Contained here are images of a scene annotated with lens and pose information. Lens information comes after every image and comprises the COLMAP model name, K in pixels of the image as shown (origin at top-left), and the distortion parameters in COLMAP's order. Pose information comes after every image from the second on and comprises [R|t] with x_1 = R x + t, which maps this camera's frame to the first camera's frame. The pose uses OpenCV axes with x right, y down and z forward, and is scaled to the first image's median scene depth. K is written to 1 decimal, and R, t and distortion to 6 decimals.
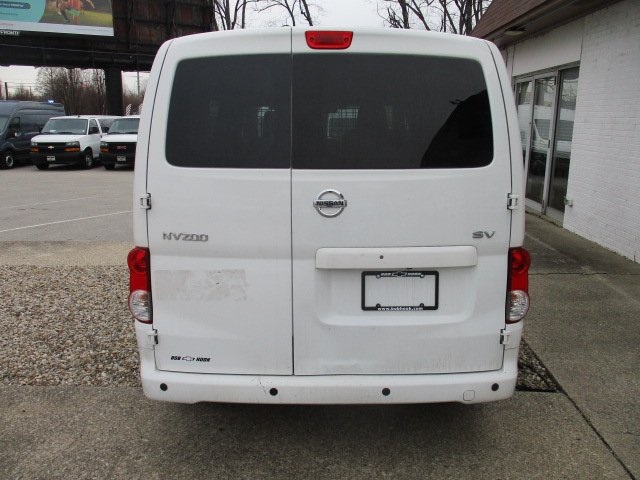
lens RADIAL K [[546.1, 0, 321.3], [0, 546.1, 237.6], [0, 0, 1]] dist [-0.035175, 0.014388]
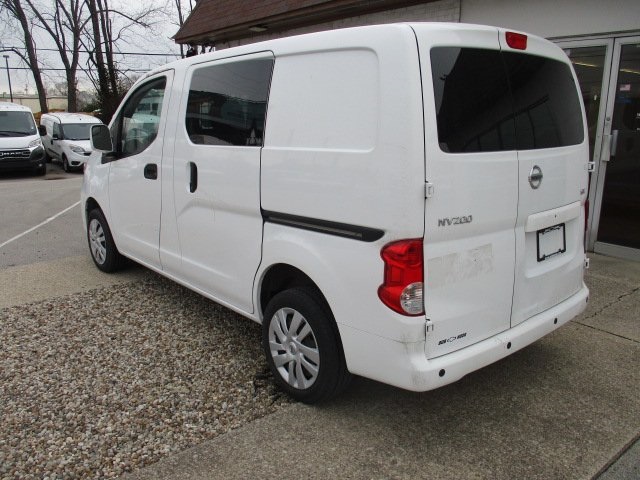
lens RADIAL K [[546.1, 0, 319.0], [0, 546.1, 240.9], [0, 0, 1]] dist [-0.035175, 0.014388]
pose [[0.754926, -0.152083, 0.637932, -1.085735], [0.143192, 0.987494, 0.065966, -0.067238], [-0.639987, 0.041547, 0.767262, 0.365267]]
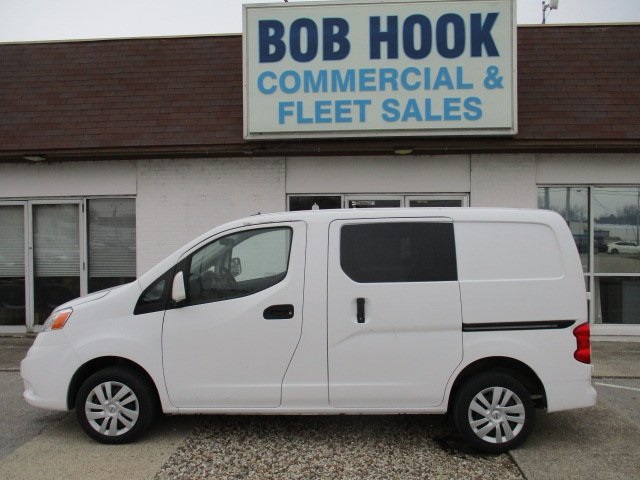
lens RADIAL K [[546.1, 0, 320.3], [0, 546.1, 242.9], [0, 0, 1]] dist [-0.035175, 0.014388]
pose [[0.004592, -0.009659, 0.999943, -2.204273], [0.216012, 0.976354, 0.008439, -0.464478], [-0.976380, 0.215961, 0.006570, 1.847409]]
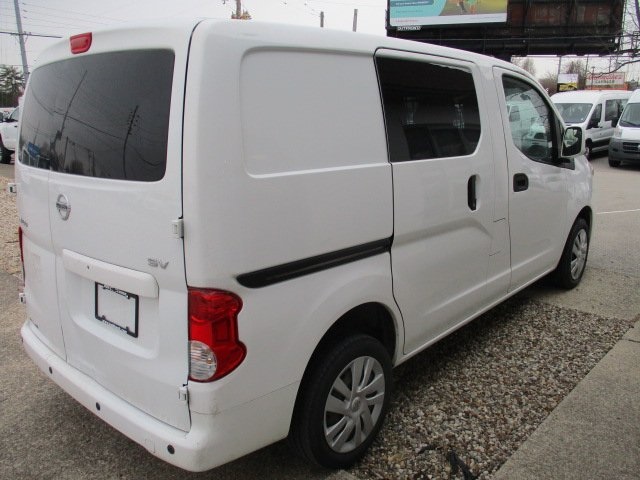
lens RADIAL K [[546.1, 0, 321.2], [0, 546.1, 239.5], [0, 0, 1]] dist [-0.035175, 0.014388]
pose [[0.753713, 0.141813, -0.641721, 0.986246], [-0.123169, 0.989621, 0.074030, -0.129606], [0.645559, 0.023242, 0.763357, 0.513750]]
